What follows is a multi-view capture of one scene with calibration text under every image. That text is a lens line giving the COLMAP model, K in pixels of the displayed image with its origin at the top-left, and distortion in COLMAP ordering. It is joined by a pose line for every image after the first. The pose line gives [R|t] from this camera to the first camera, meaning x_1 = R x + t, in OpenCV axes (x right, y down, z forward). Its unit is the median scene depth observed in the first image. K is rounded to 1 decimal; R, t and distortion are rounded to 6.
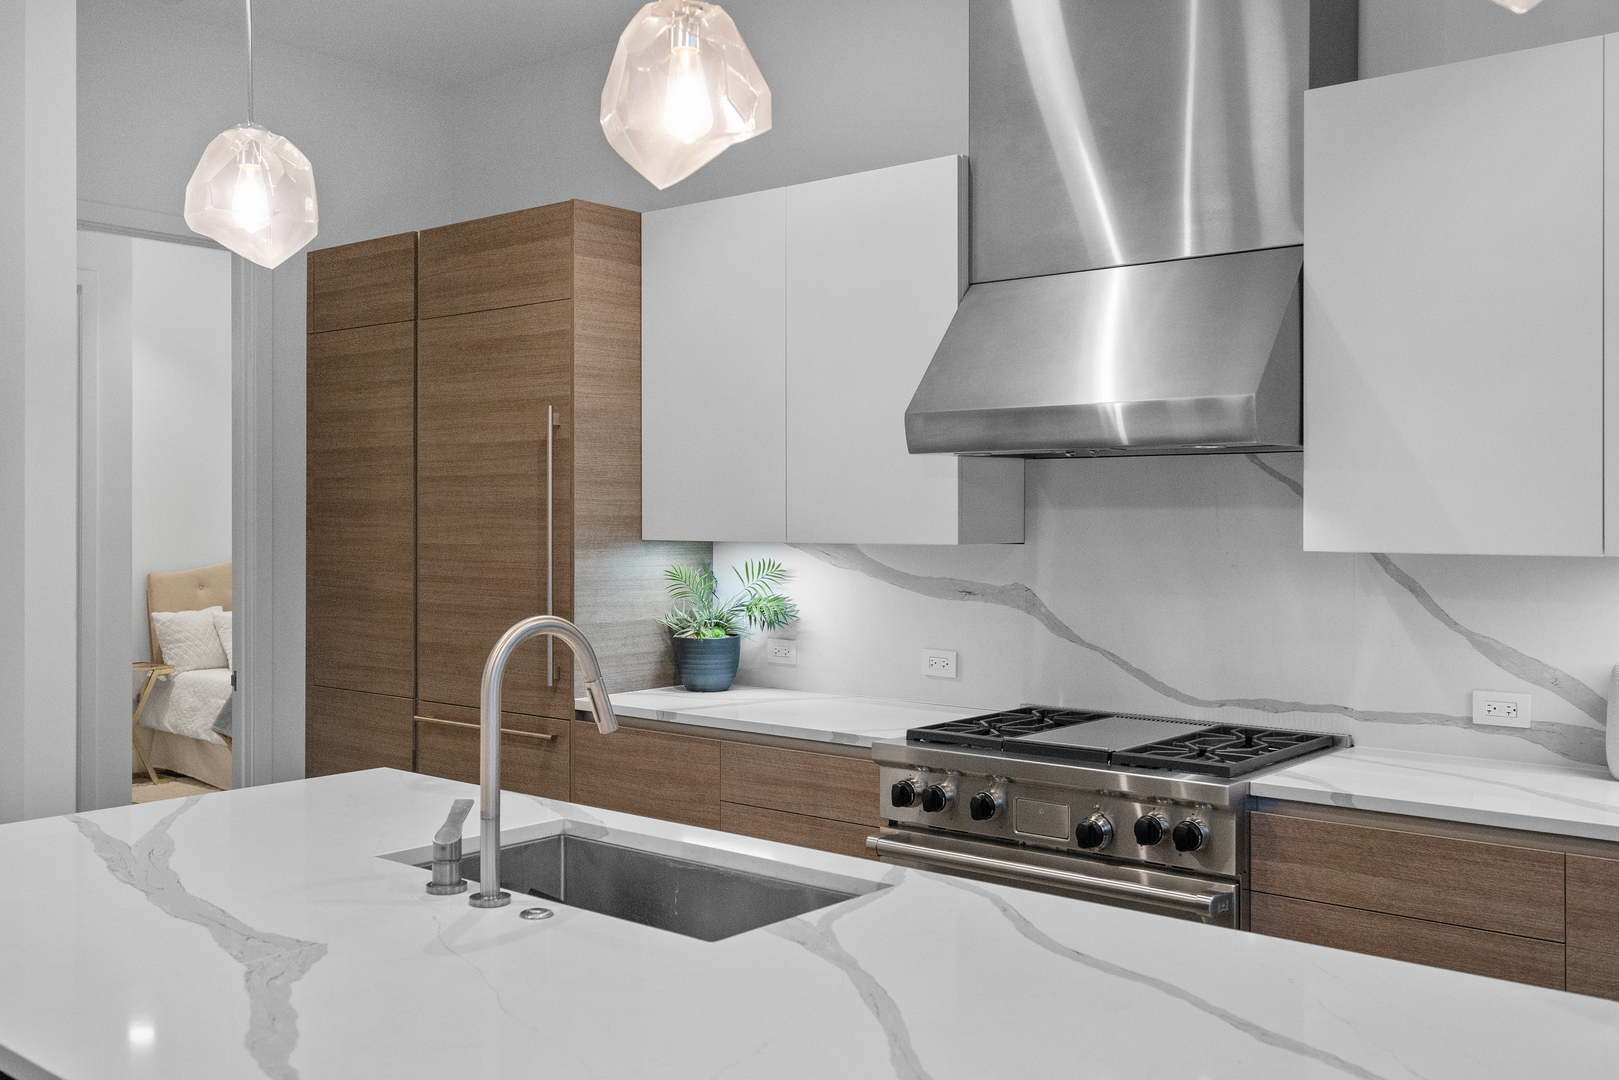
lens RADIAL K [[1492.7, 0, 802.3], [0, 1492.7, 514.6], [0, 0, 1]] dist [0.008416, -0.000546]
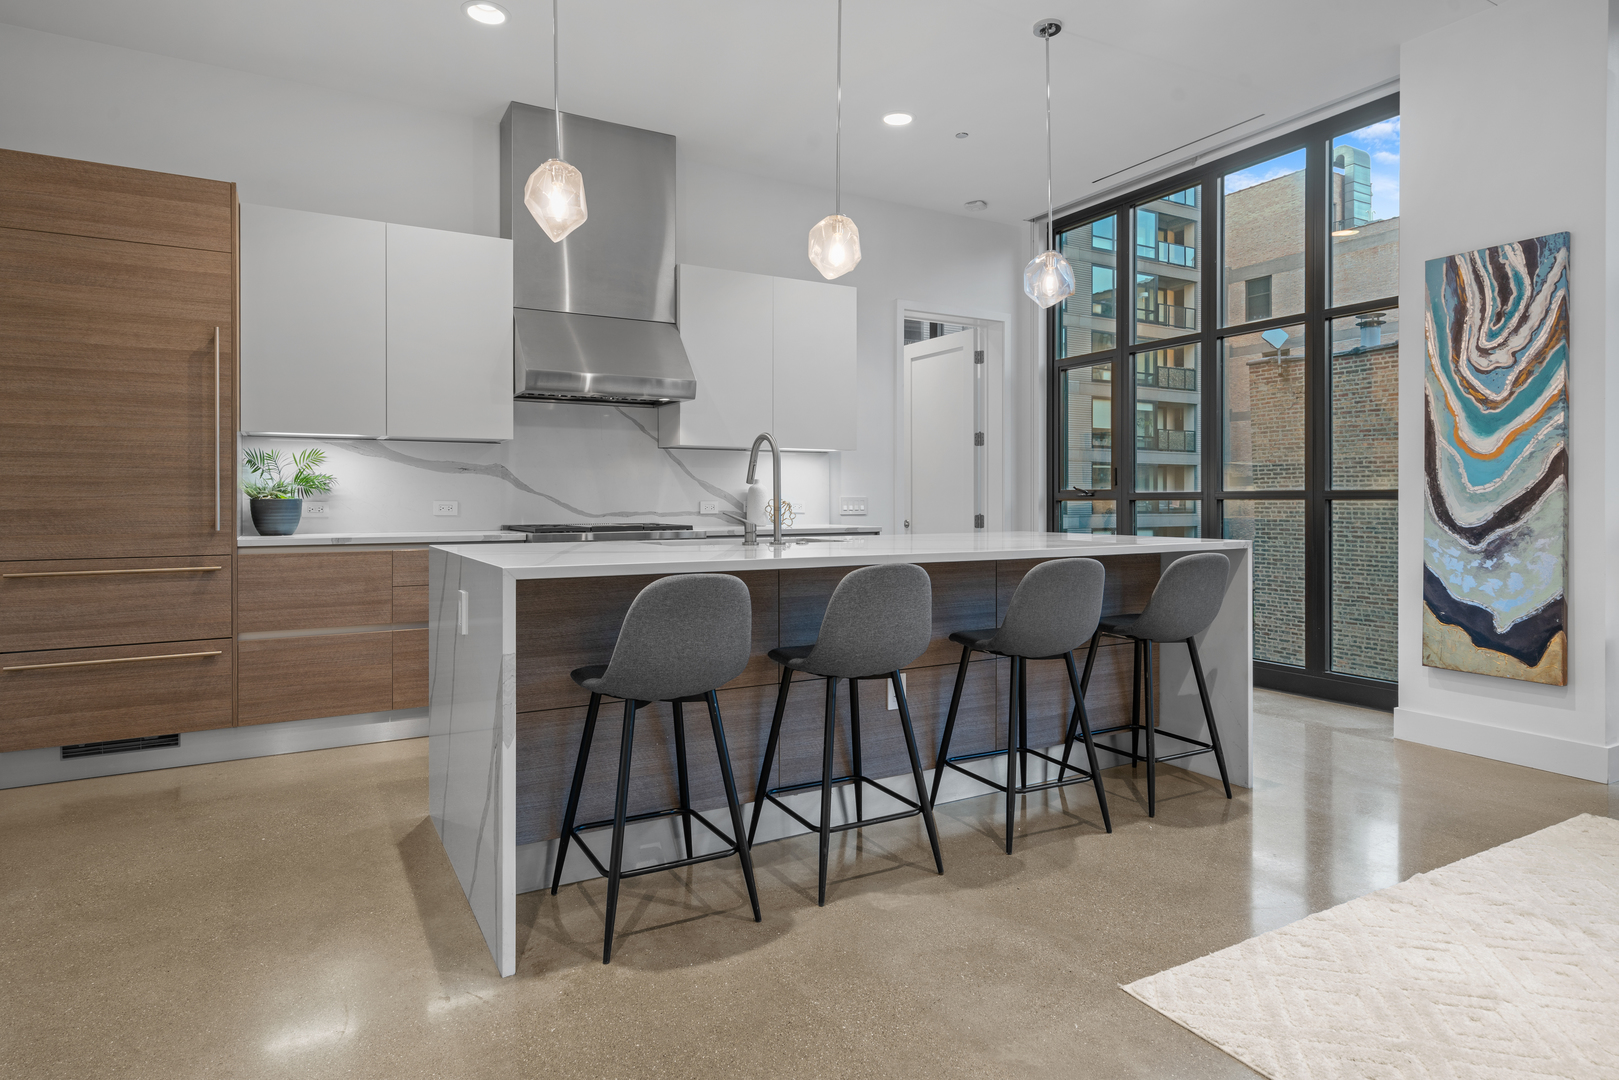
lens RADIAL K [[899.4, 0, 792.1], [0, 899.4, 499.2], [0, 0, 1]] dist [0.006873, 0.001598]
pose [[0.349761, -0.000464, 0.936839, -0.764517], [0.001921, 0.999998, -0.000222, 0.087003], [-0.936837, 0.001877, 0.349761, 0.213500]]
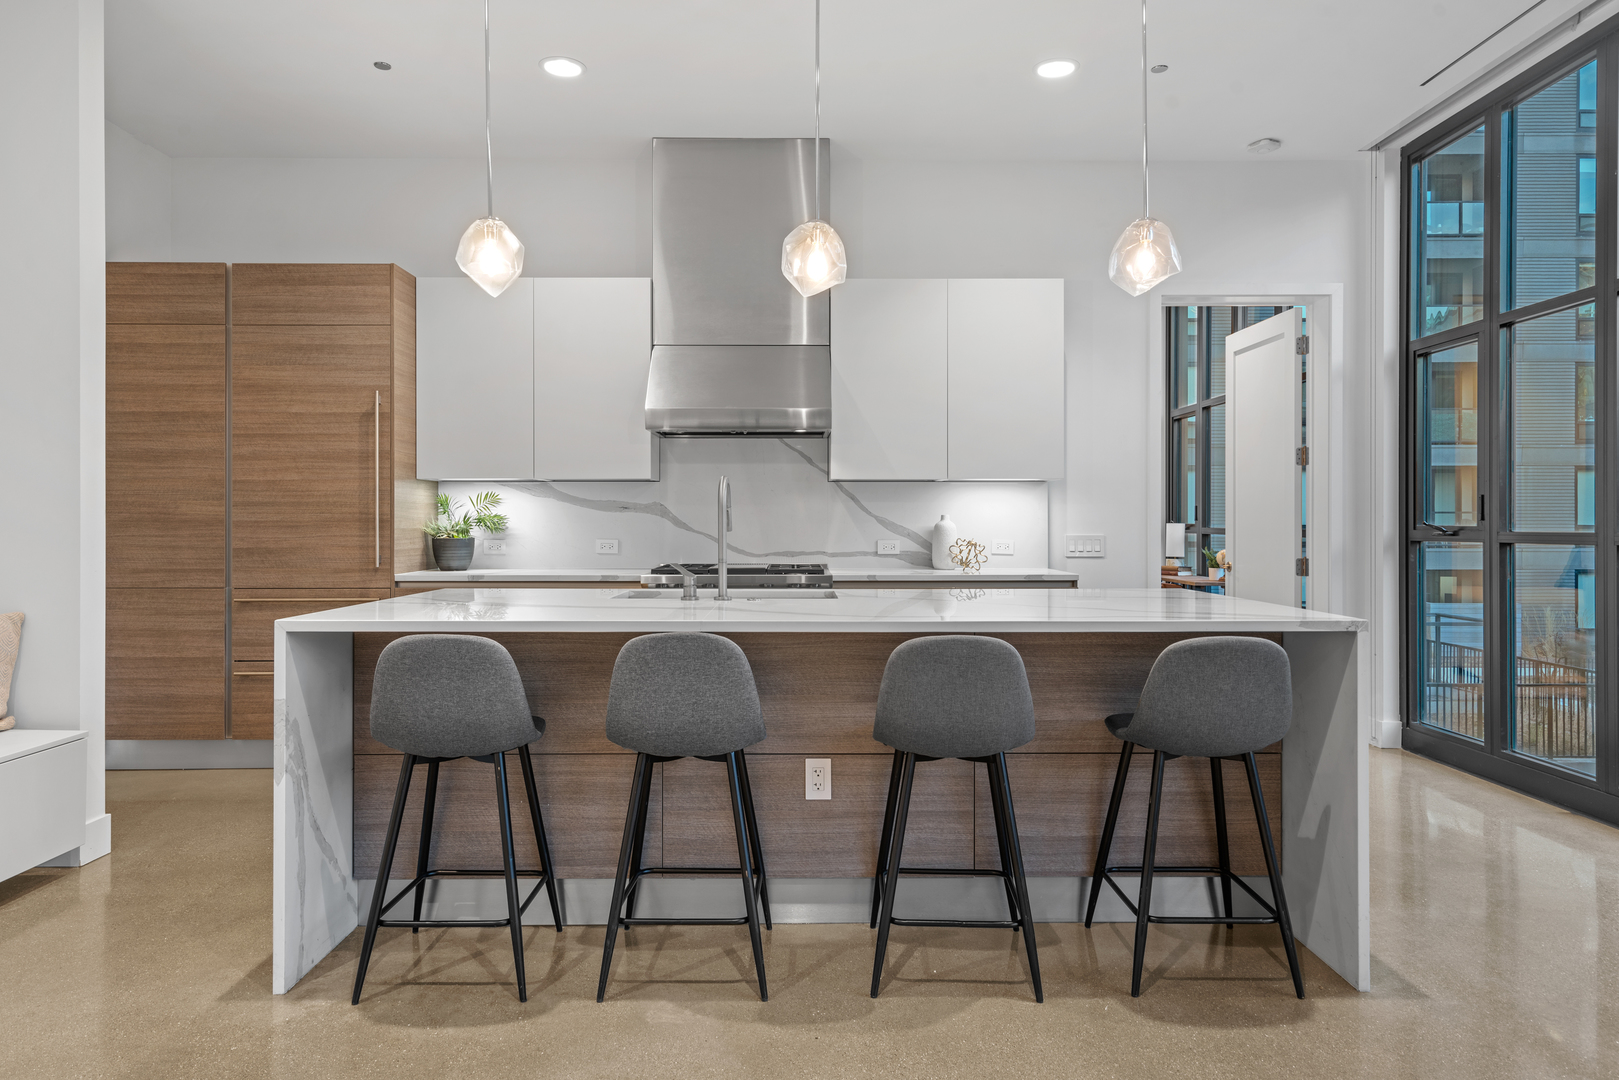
lens RADIAL K [[1010.8, 0, 801.0], [0, 1010.8, 521.9], [0, 0, 1]] dist [0.006391, 0.003062]
pose [[0.761148, -0.000614, 0.648578, -0.525551], [0.000793, 1.000000, 0.000015, 0.067022], [-0.648578, 0.000503, 0.761148, -0.113431]]
